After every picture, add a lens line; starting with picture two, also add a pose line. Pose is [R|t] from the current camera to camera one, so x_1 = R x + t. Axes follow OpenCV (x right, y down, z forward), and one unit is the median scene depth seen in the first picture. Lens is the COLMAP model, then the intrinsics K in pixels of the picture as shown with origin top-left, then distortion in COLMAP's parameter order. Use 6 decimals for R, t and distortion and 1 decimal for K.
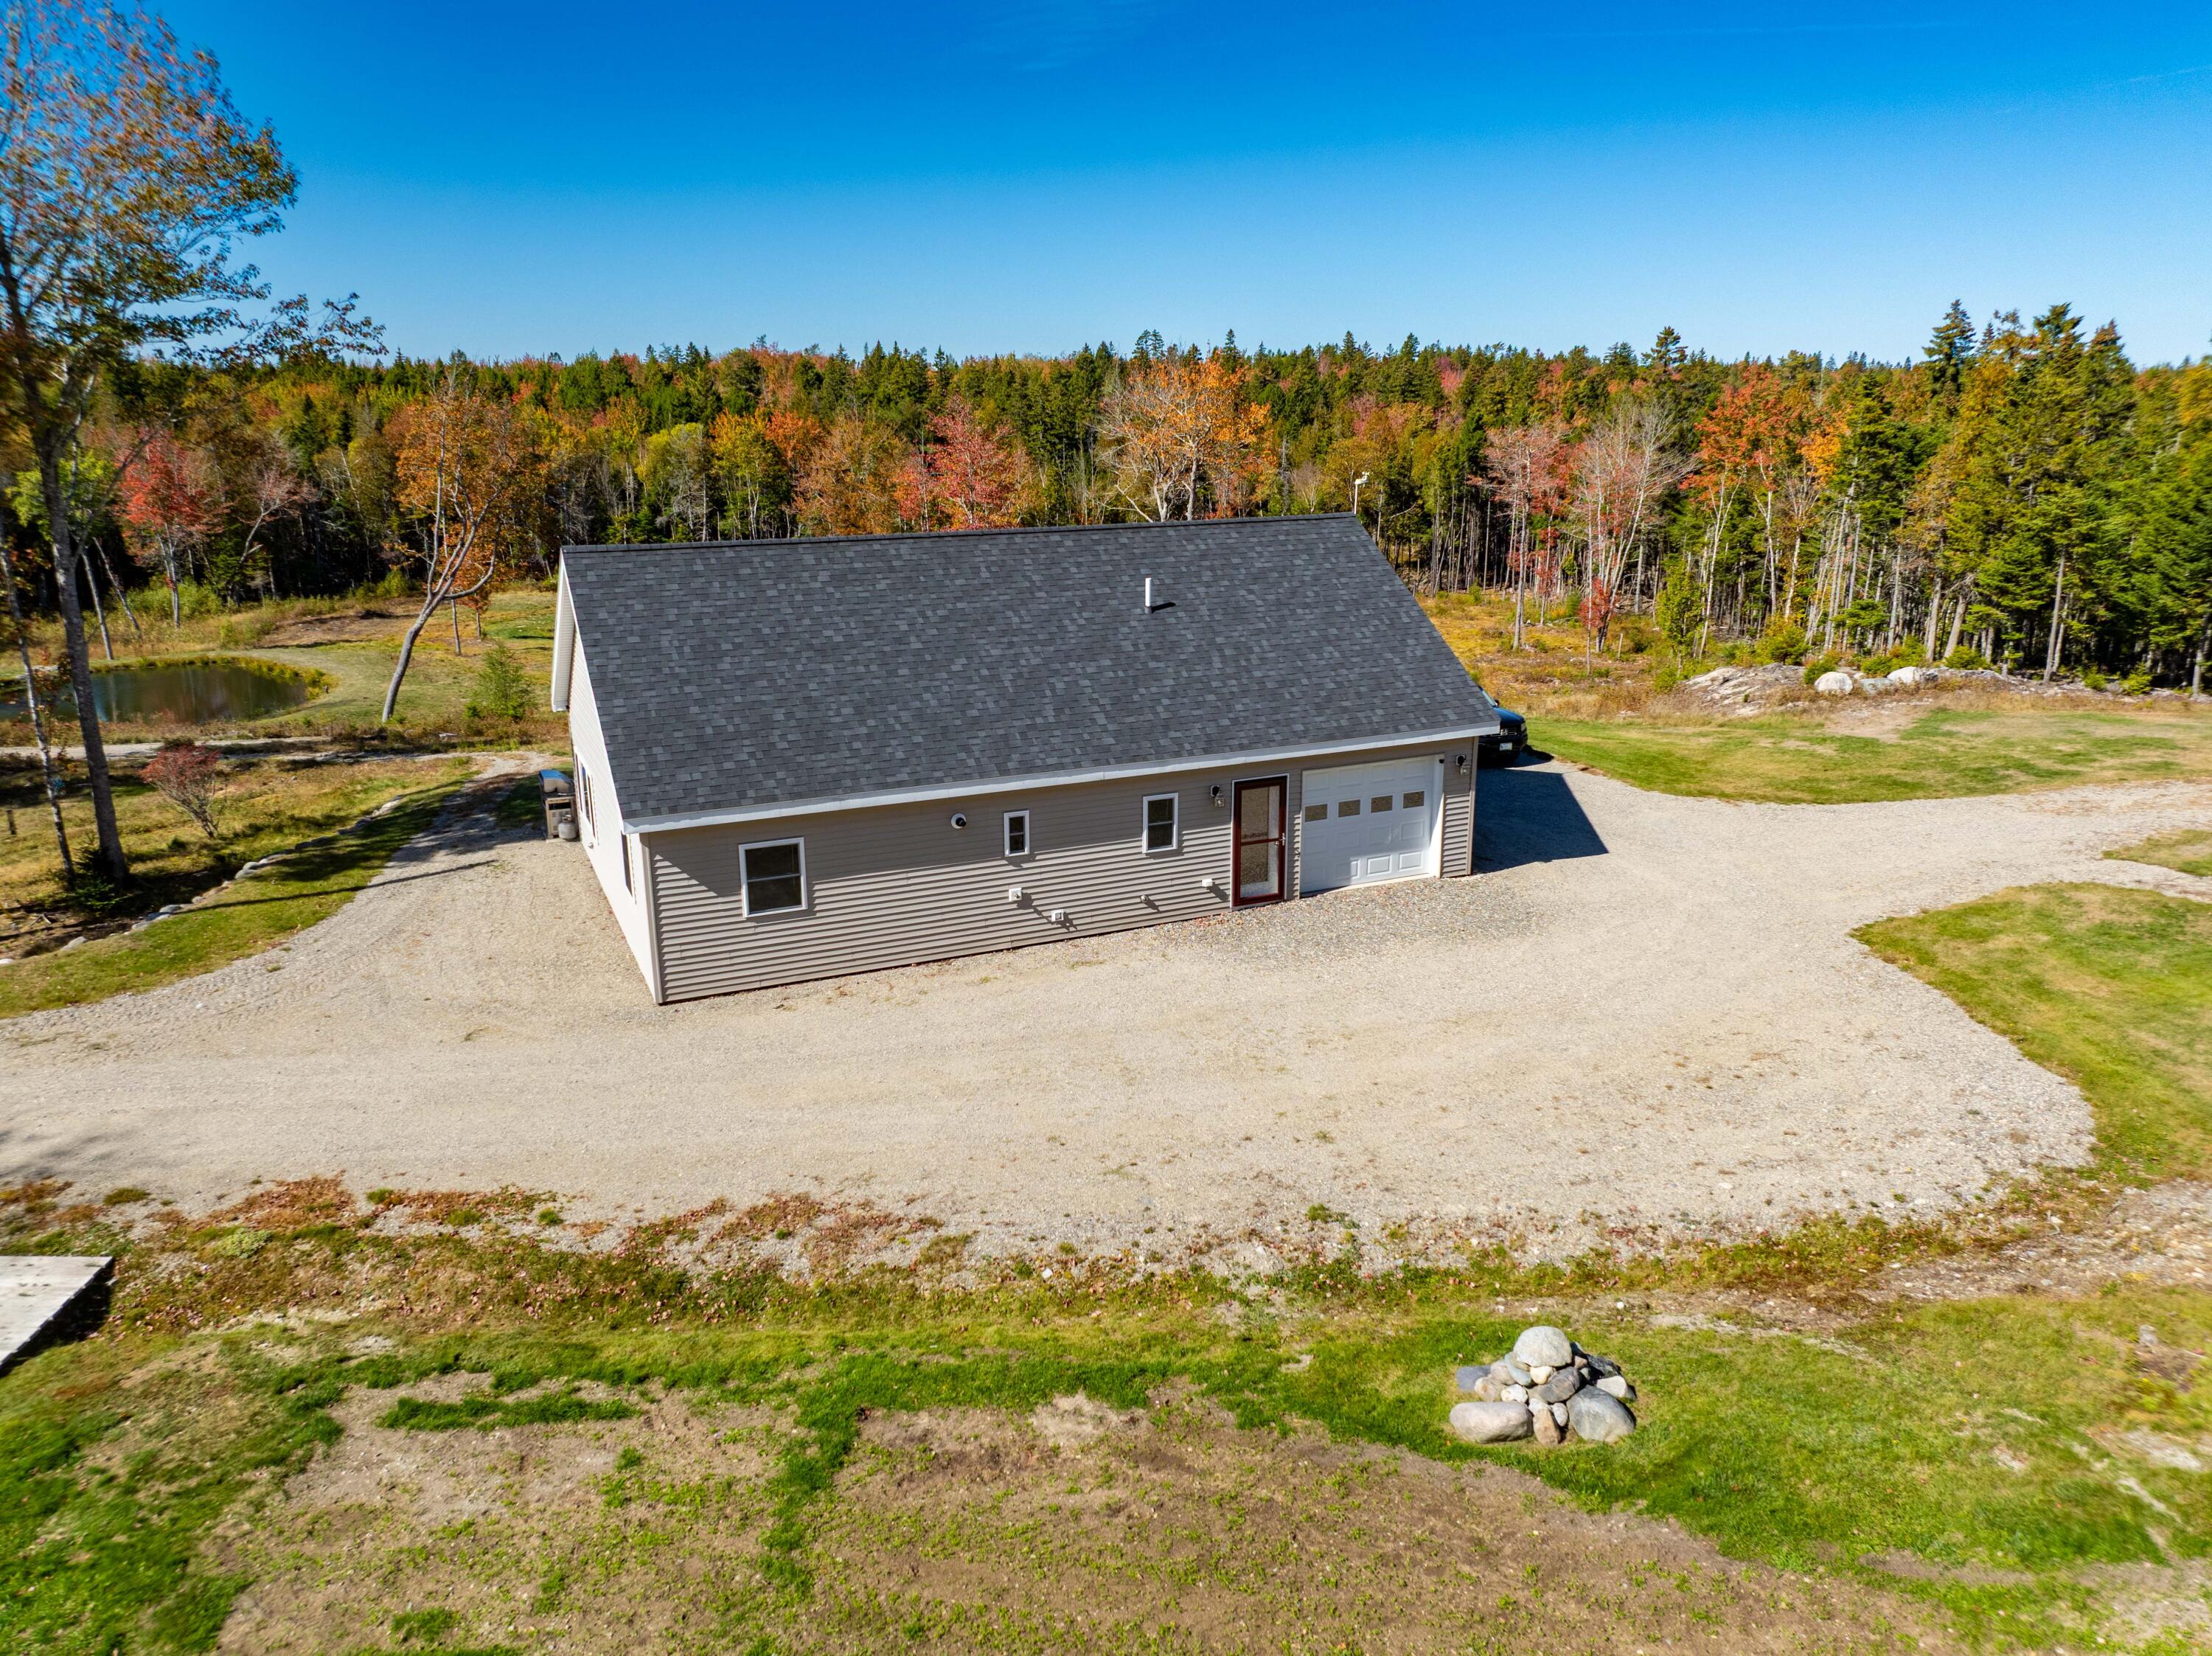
lens RADIAL K [[1562.9, 0, 1105.7], [0, 1562.9, 817.3], [0, 0, 1]] dist [-0.042988, 0.012920]
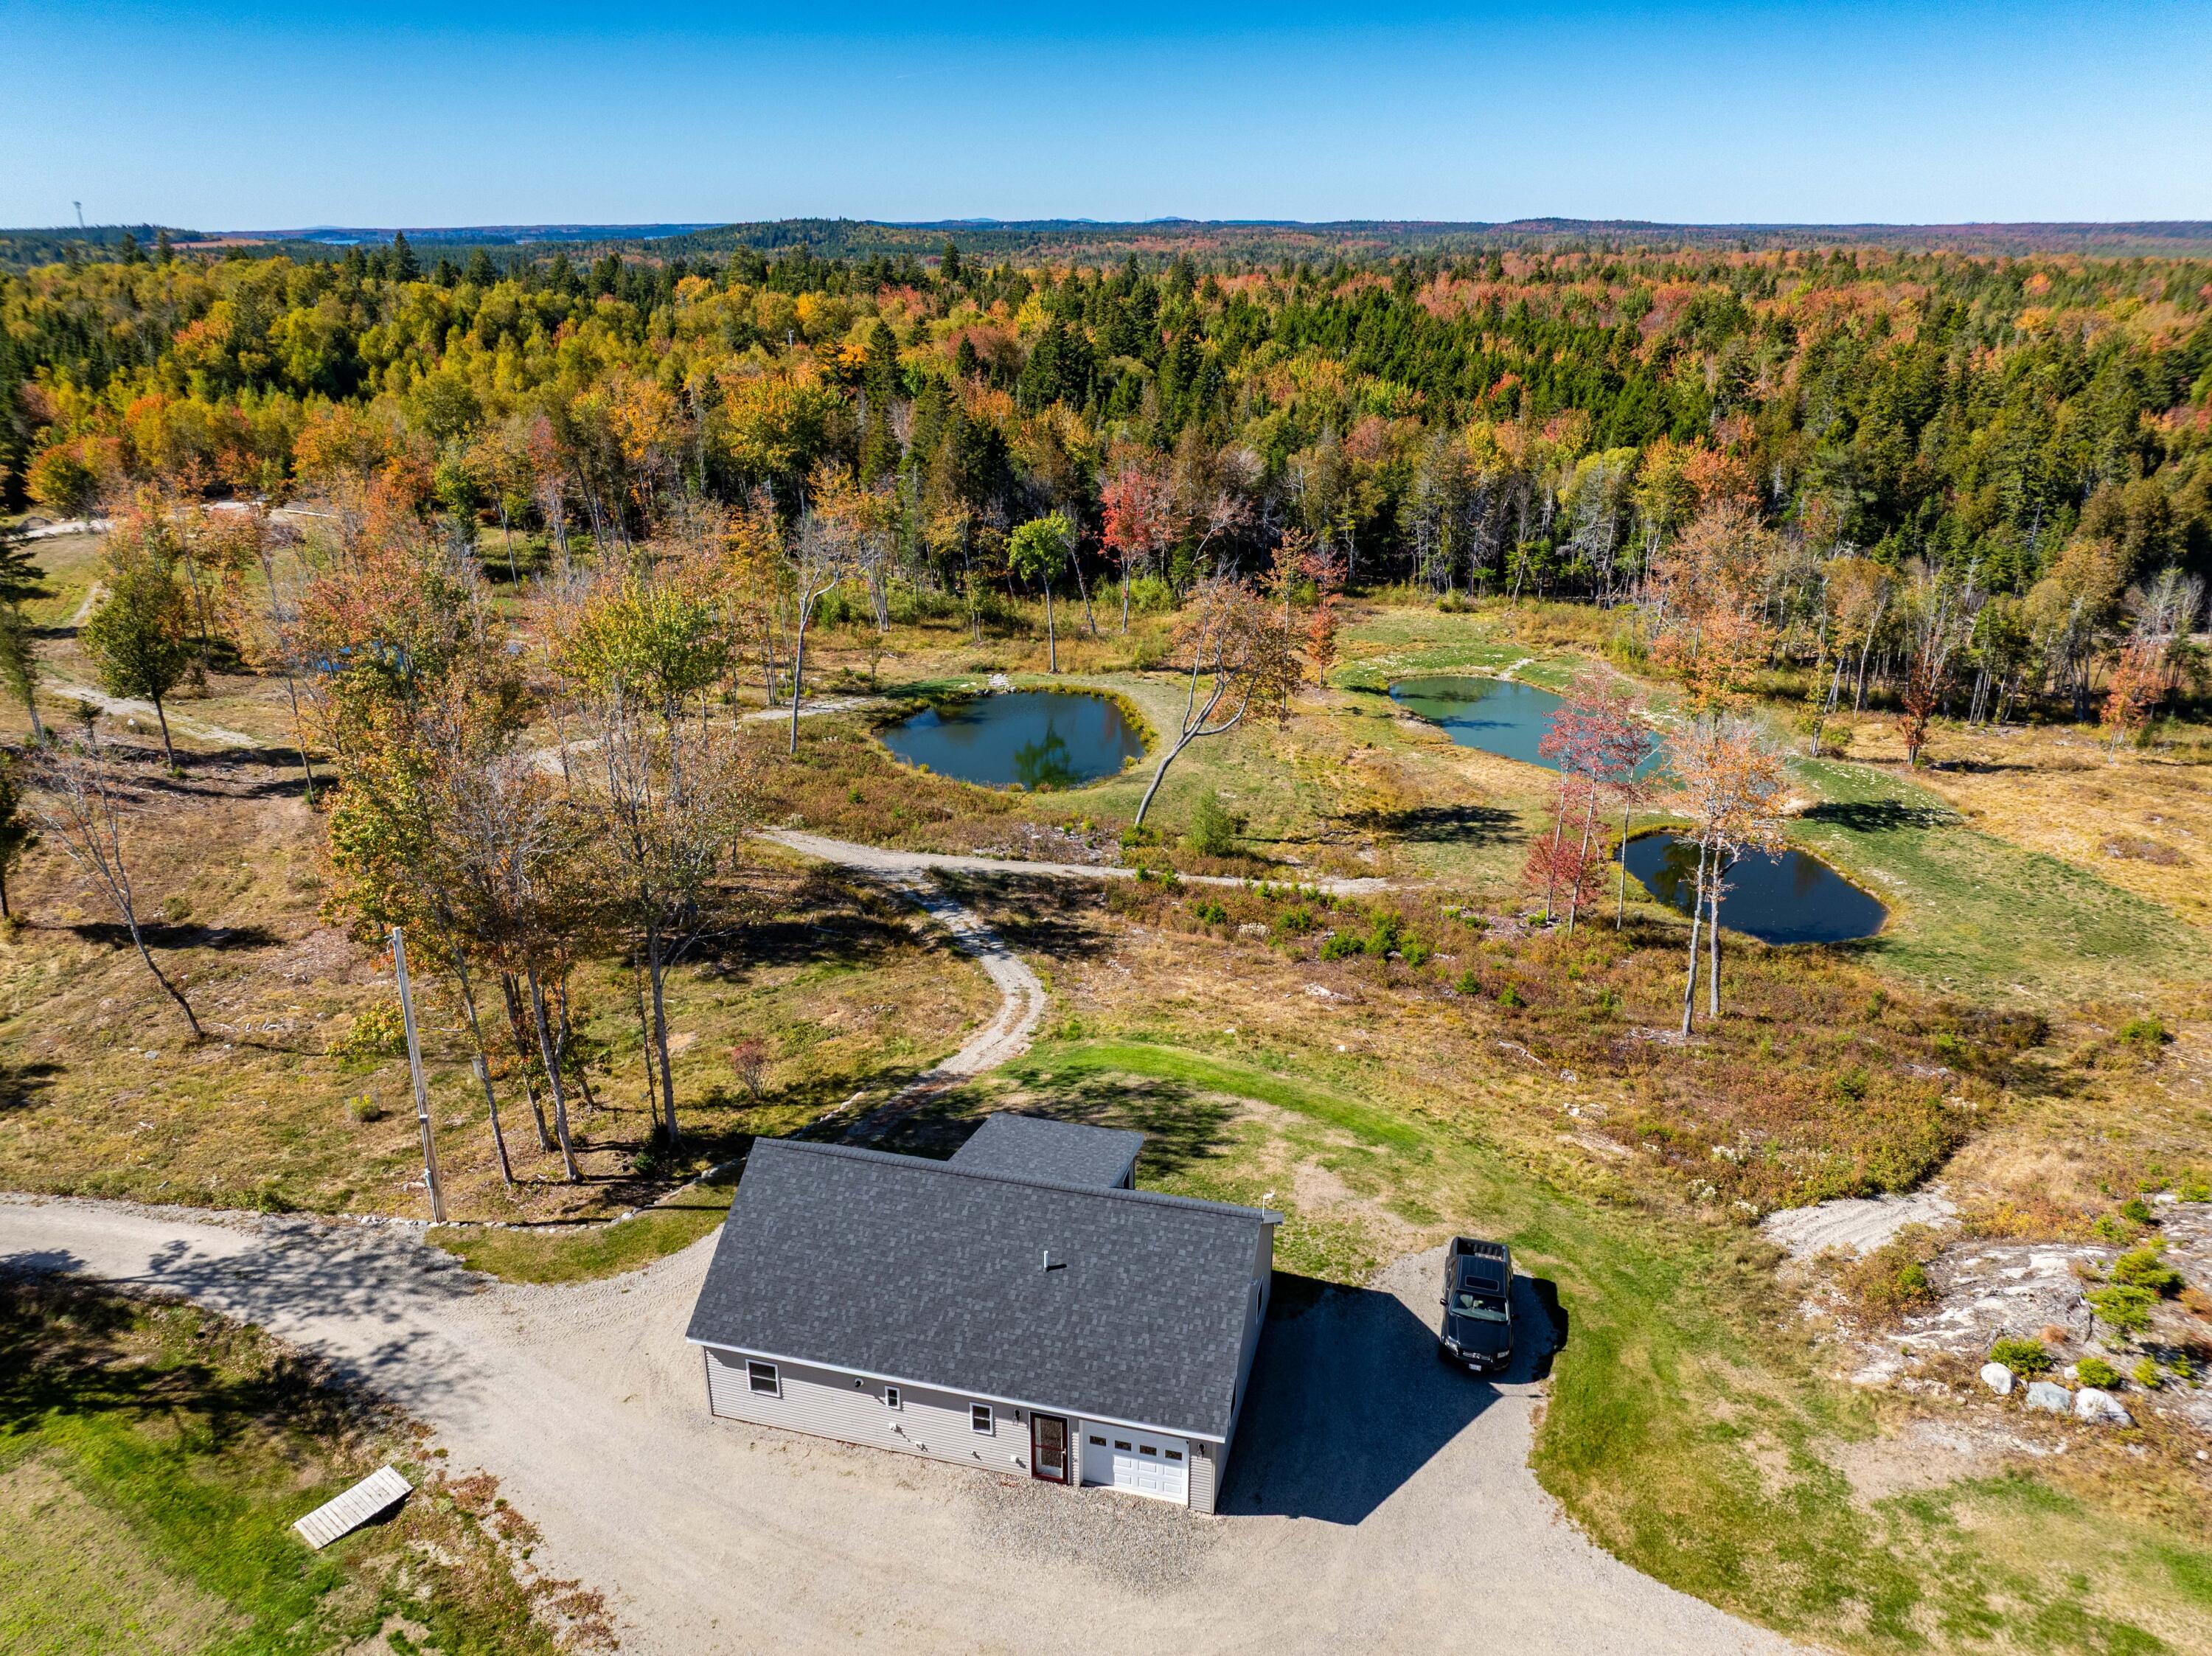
lens RADIAL K [[1562.9, 0, 1104.9], [0, 1562.9, 820.9], [0, 0, 1]] dist [-0.042988, 0.012920]
pose [[0.775132, 0.231608, -0.587817, 0.916560], [-0.170233, 0.972538, 0.158714, -0.855941], [0.608434, -0.022958, 0.793273, -0.188998]]
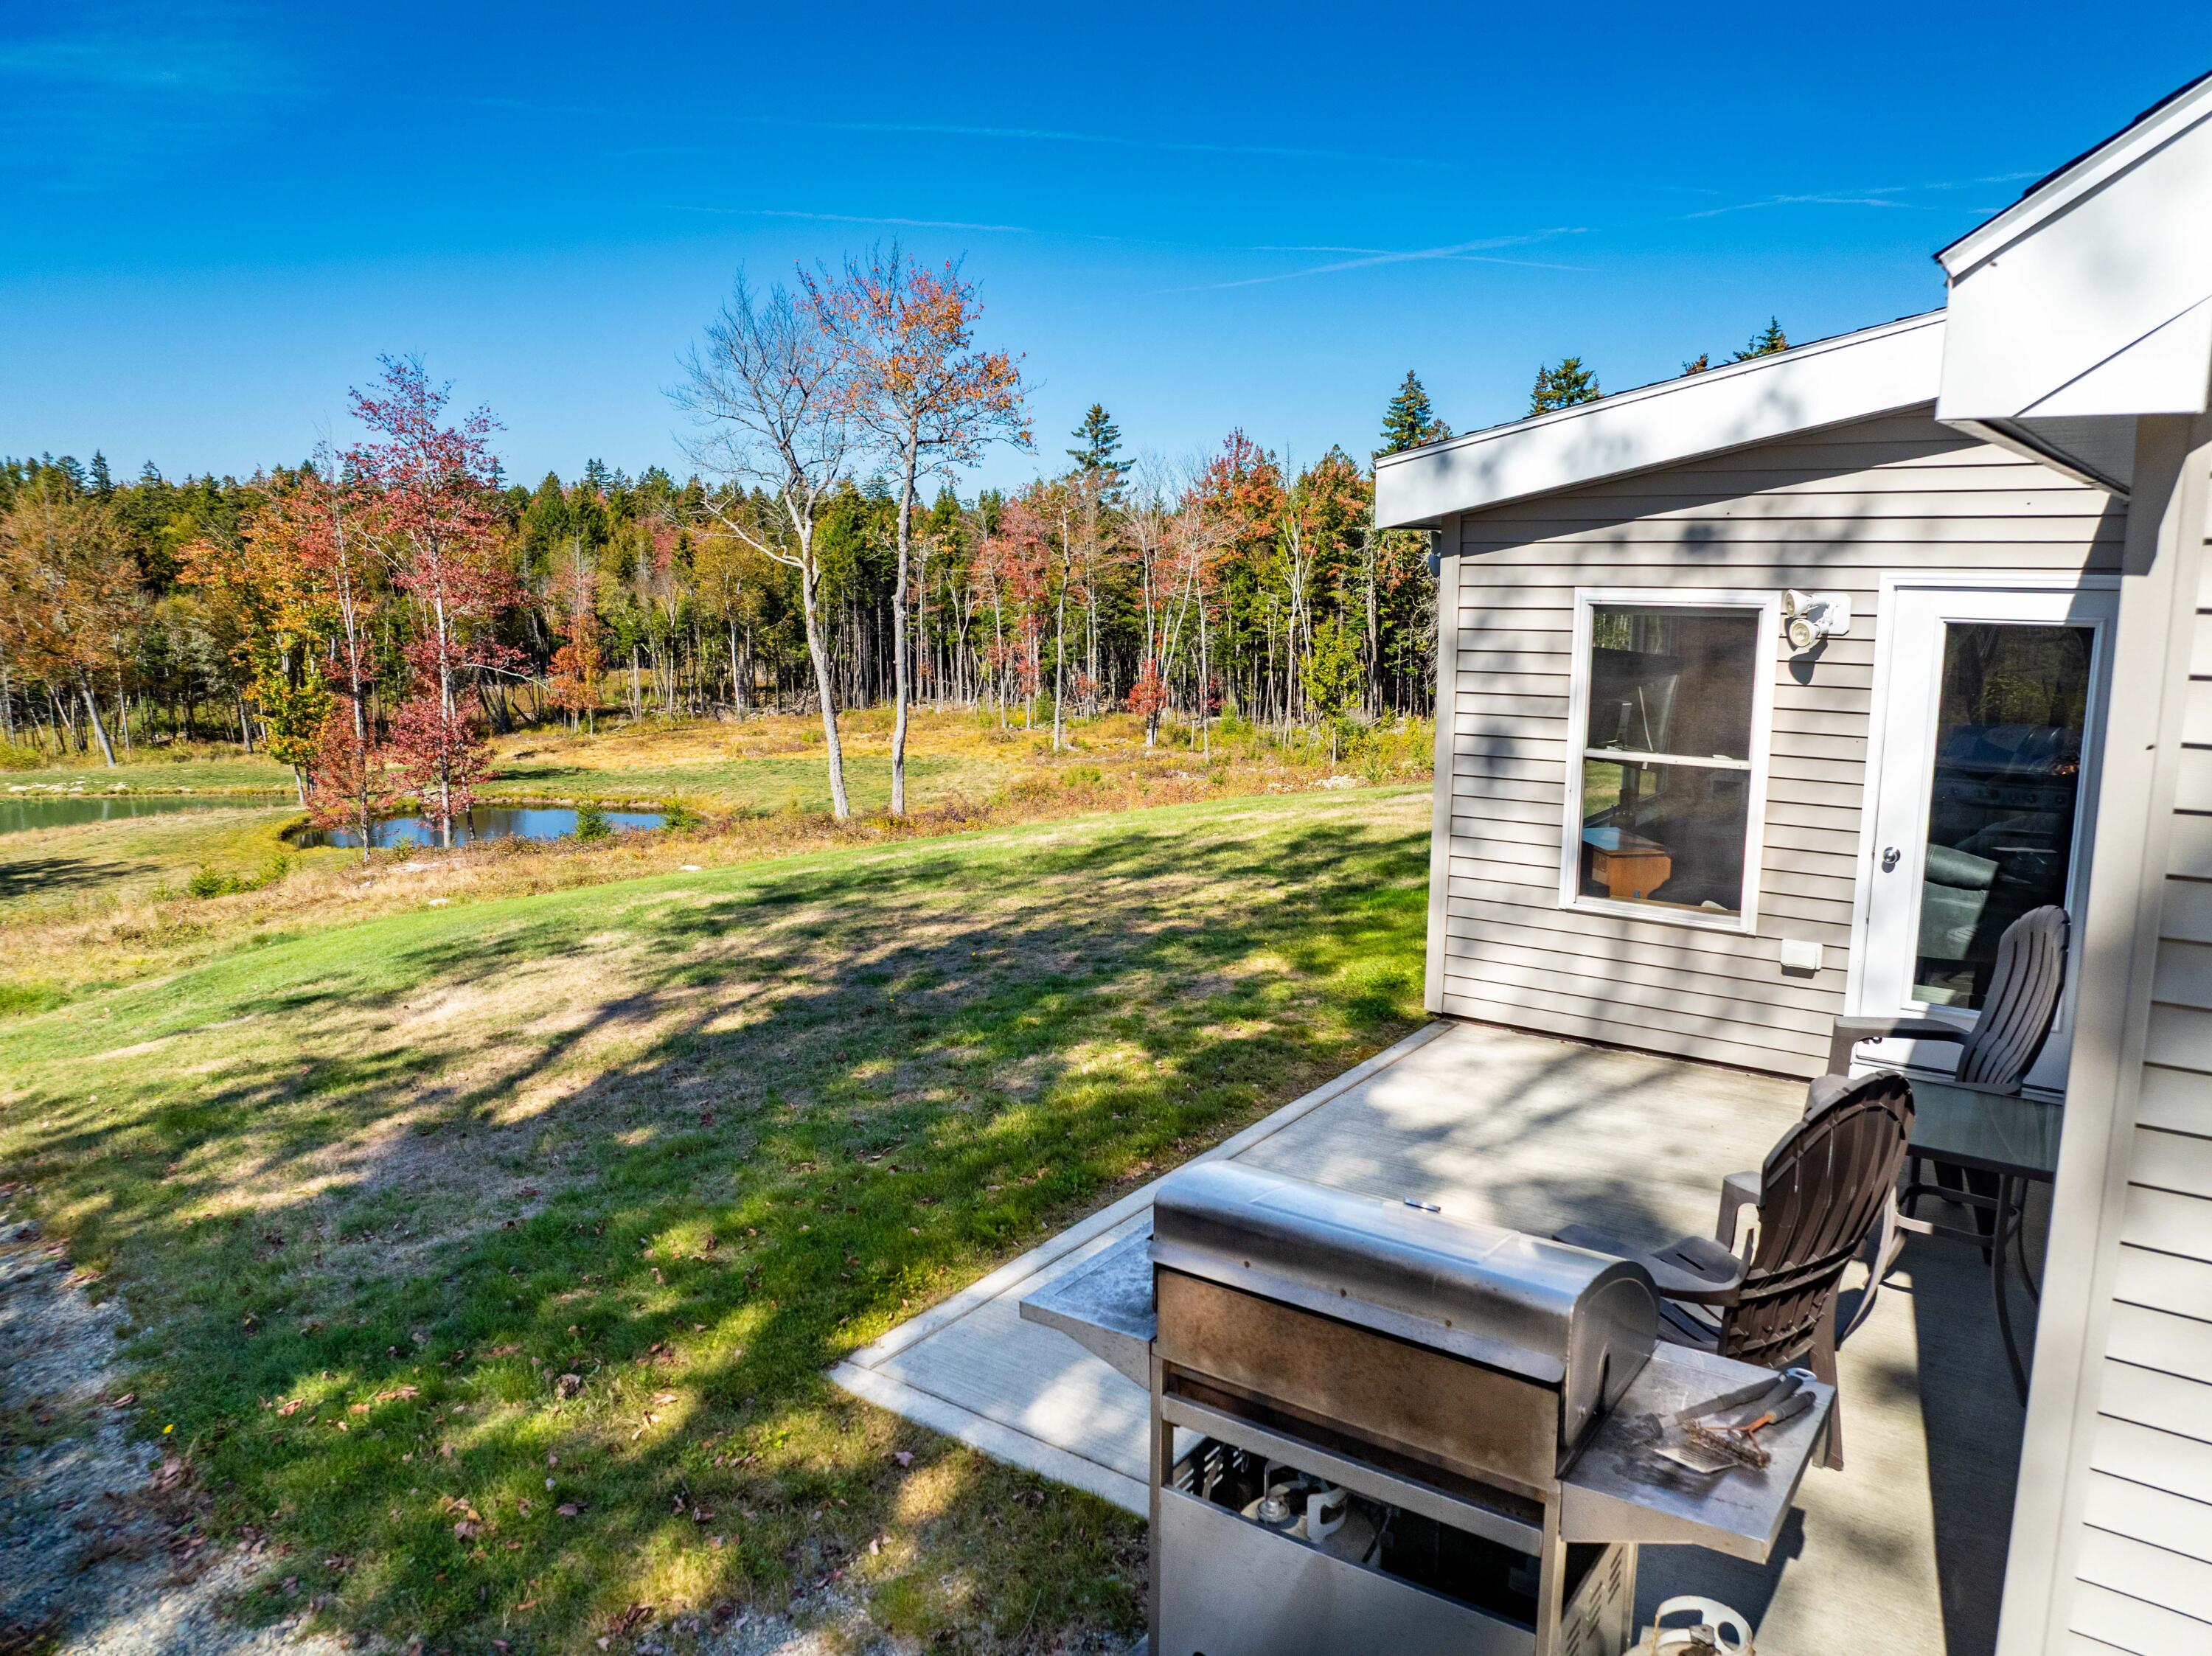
lens RADIAL K [[1562.9, 0, 1112.3], [0, 1562.9, 820.7], [0, 0, 1]] dist [-0.042988, 0.012920]
pose [[0.871517, -0.081528, 0.483540, -0.496925], [0.127772, 0.989775, -0.063410, -0.057299], [-0.473426, 0.117045, 0.873022, 1.096387]]
